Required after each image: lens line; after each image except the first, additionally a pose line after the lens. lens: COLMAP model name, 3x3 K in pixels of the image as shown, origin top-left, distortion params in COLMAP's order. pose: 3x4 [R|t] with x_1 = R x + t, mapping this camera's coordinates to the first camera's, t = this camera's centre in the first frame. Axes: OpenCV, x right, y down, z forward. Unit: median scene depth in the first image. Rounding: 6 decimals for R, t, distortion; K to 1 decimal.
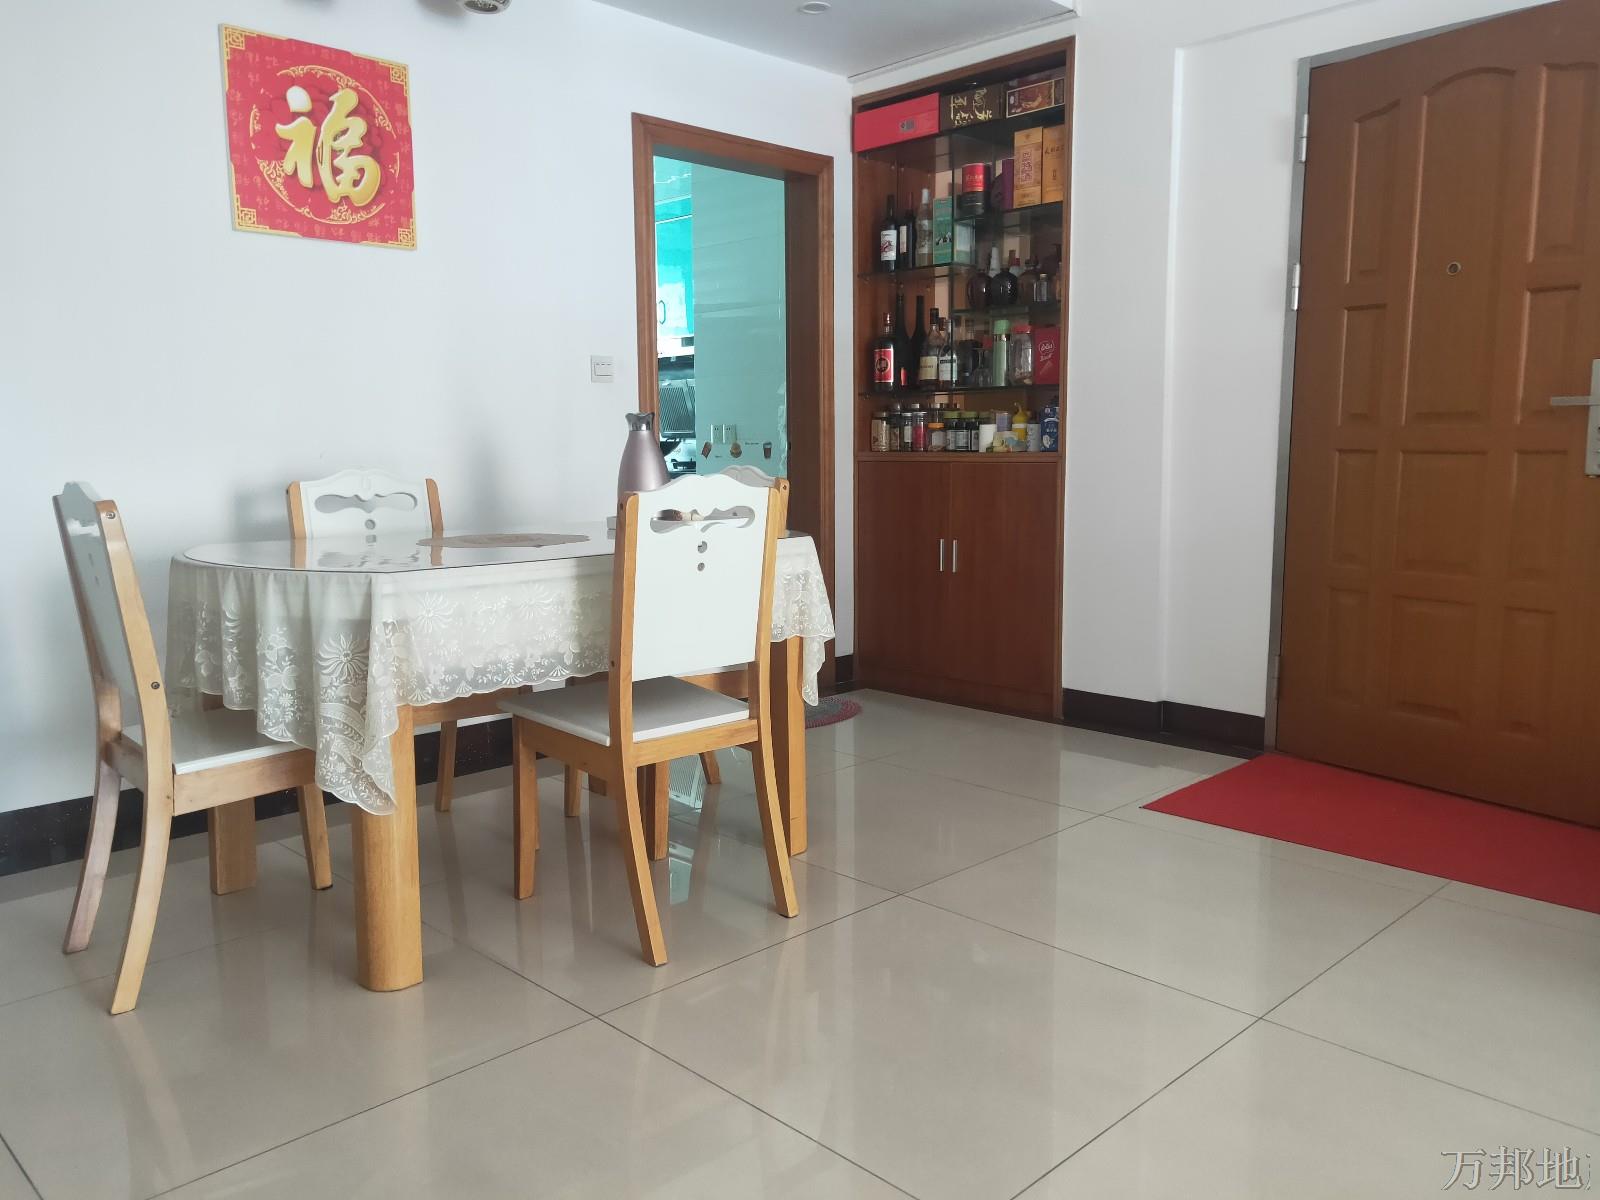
lens RADIAL K [[1233.9, 0, 797.7], [0, 1233.9, 602.0], [0, 0, 1]] dist [0.012042, 0.002024]
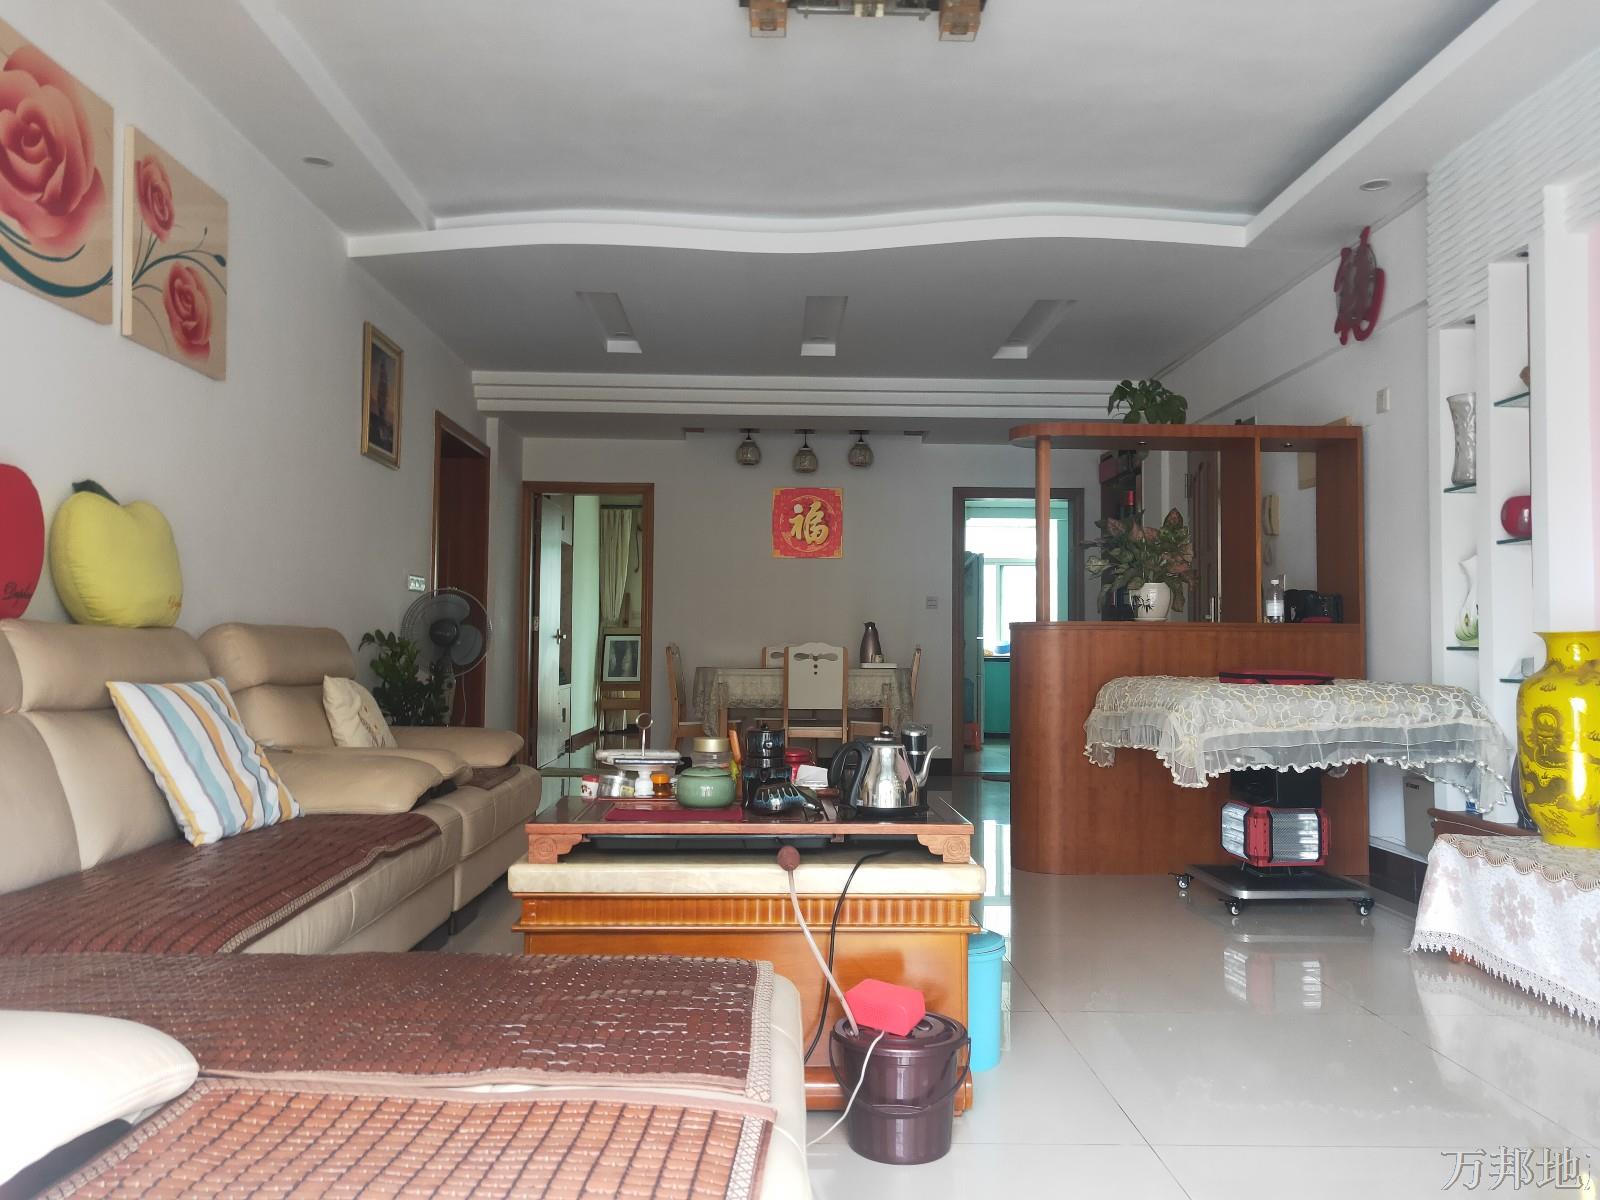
lens RADIAL K [[1233.9, 0, 802.6], [0, 1233.9, 599.3], [0, 0, 1]] dist [0.012042, 0.002024]
pose [[0.731491, -0.014449, -0.681697, 1.399838], [-0.096968, 0.987409, -0.124980, 0.124011], [0.674920, 0.157525, 0.720880, -0.884158]]
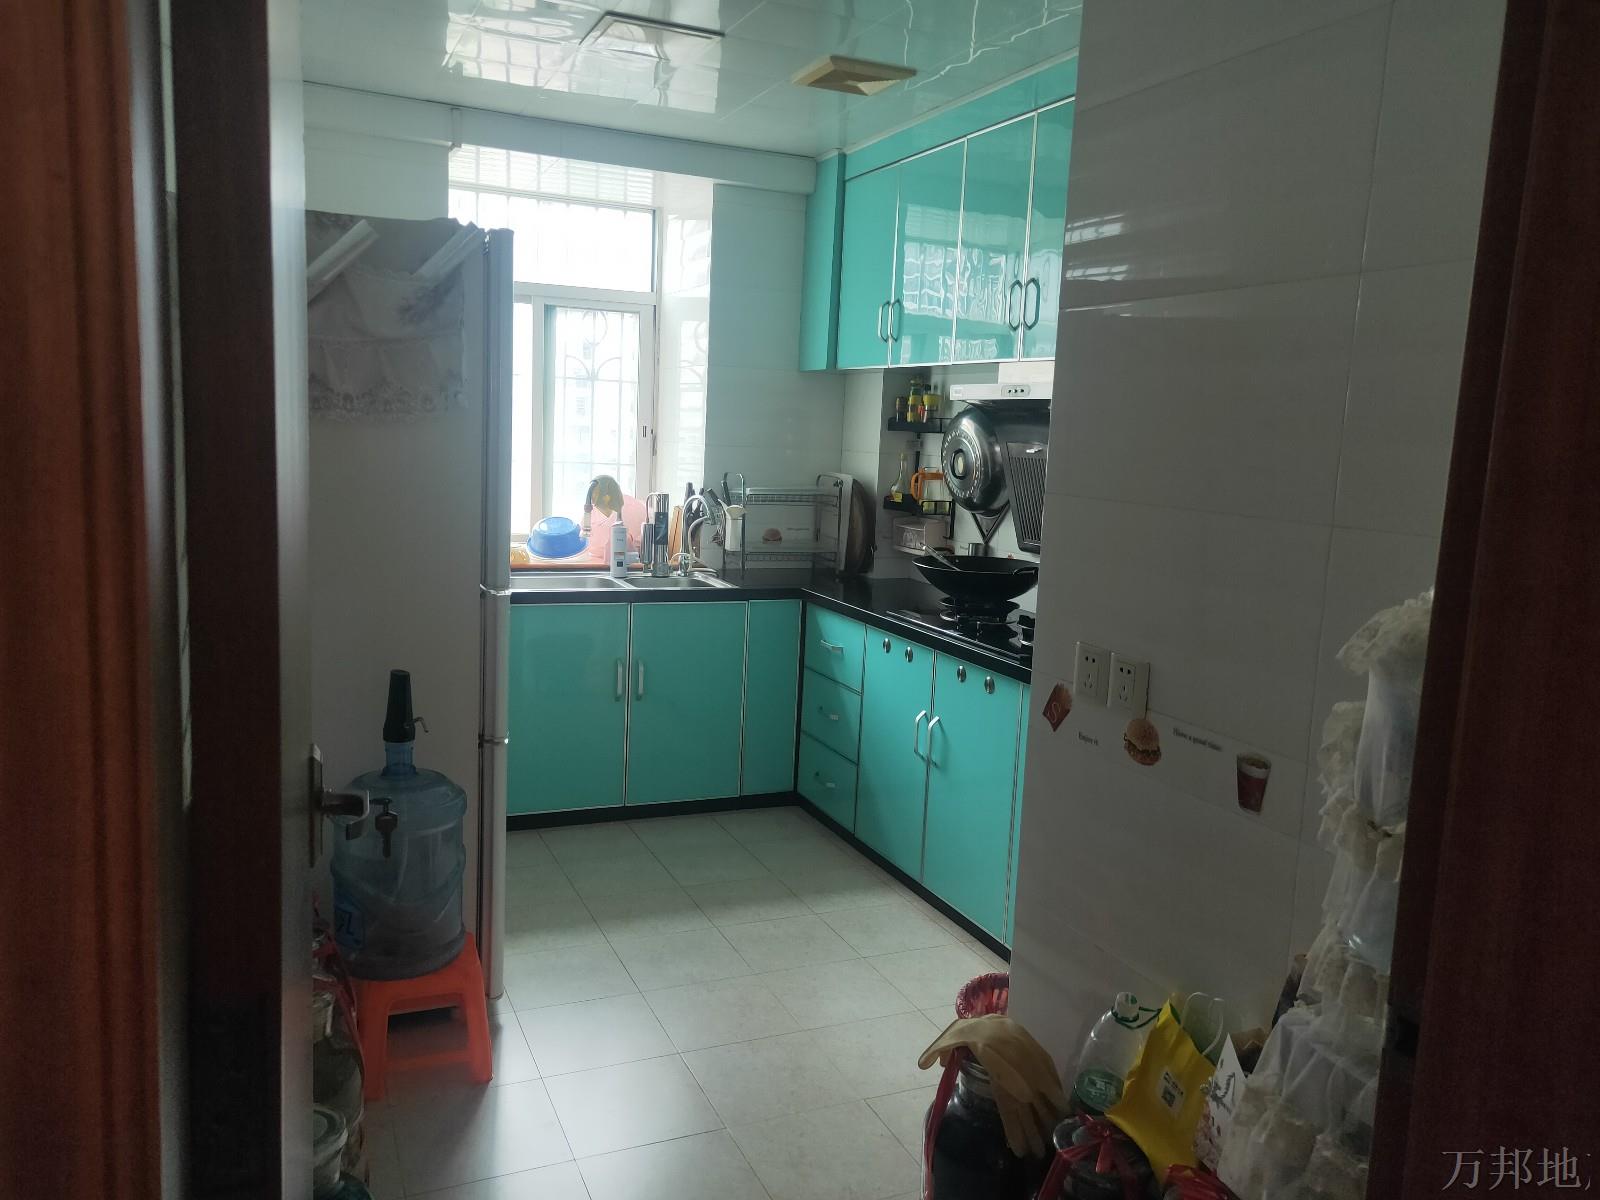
lens RADIAL K [[1233.9, 0, 798.7], [0, 1233.9, 598.9], [0, 0, 1]] dist [0.012042, 0.002024]
pose [[0.939293, 0.094309, -0.329900, -0.054234], [-0.093570, 0.995447, 0.018155, -0.266089], [0.330111, 0.013816, 0.943841, 1.143269]]
